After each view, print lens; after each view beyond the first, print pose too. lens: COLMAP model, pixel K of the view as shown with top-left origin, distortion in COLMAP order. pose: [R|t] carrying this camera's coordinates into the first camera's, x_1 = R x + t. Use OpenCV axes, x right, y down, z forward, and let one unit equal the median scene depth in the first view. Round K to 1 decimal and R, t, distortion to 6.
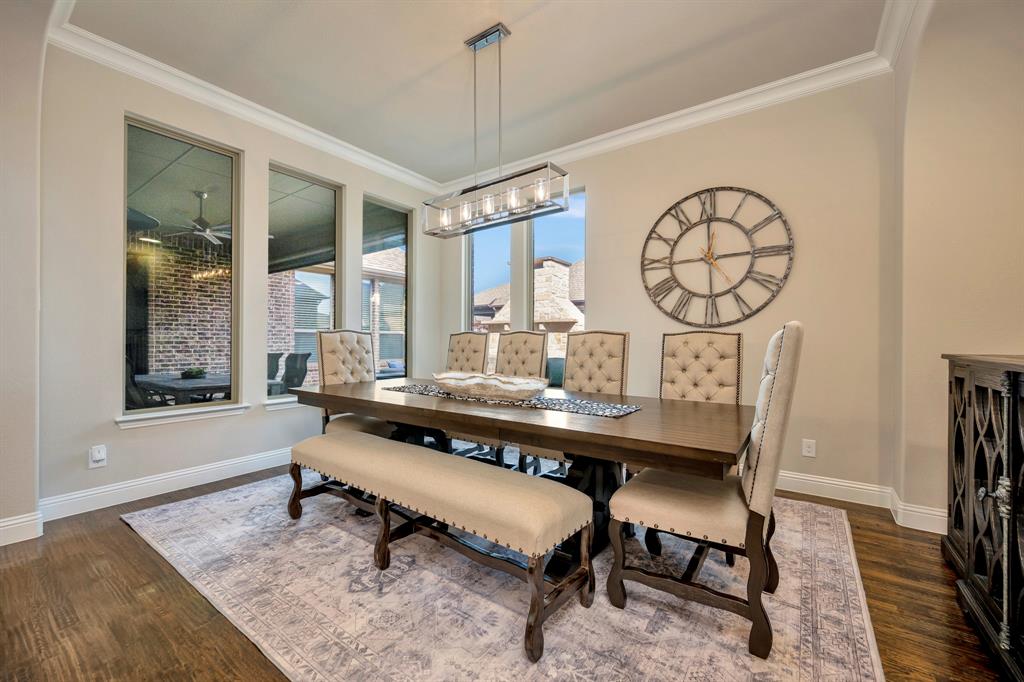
lens RADIAL K [[410.3, 0, 512.8], [0, 410.3, 340.4], [0, 0, 1]] dist [0.001782, -0.001379]
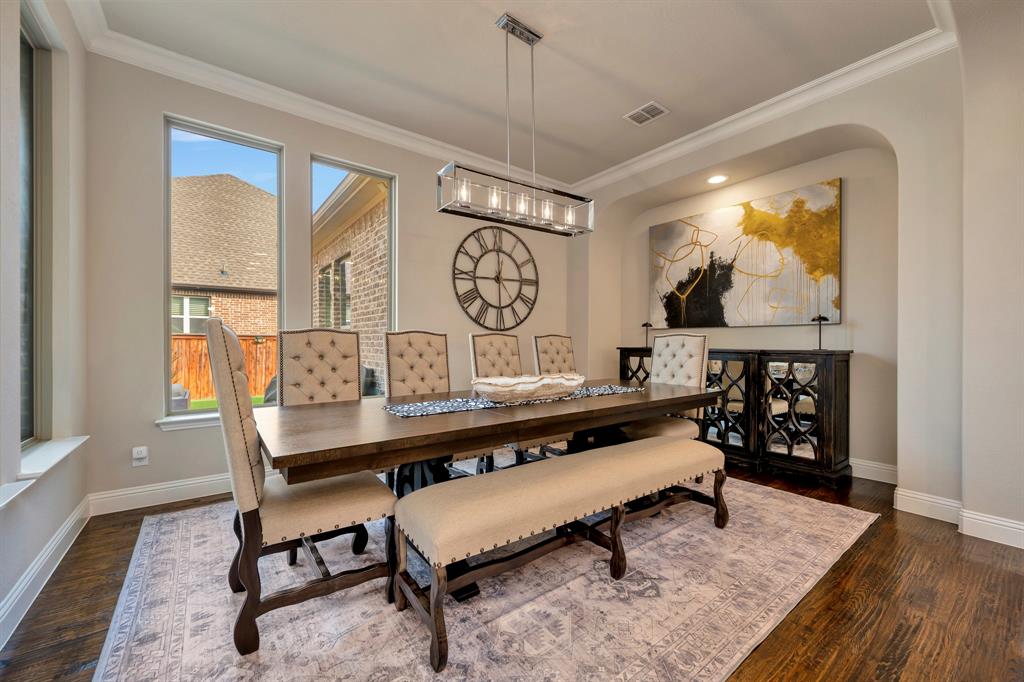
lens RADIAL K [[410.3, 0, 514.2], [0, 410.3, 343.5], [0, 0, 1]] dist [0.001782, -0.001379]
pose [[0.286055, -0.007582, 0.958183, -0.805760], [0.000463, 0.999970, 0.007775, -0.001907], [-0.958213, -0.001780, 0.286049, 0.590368]]
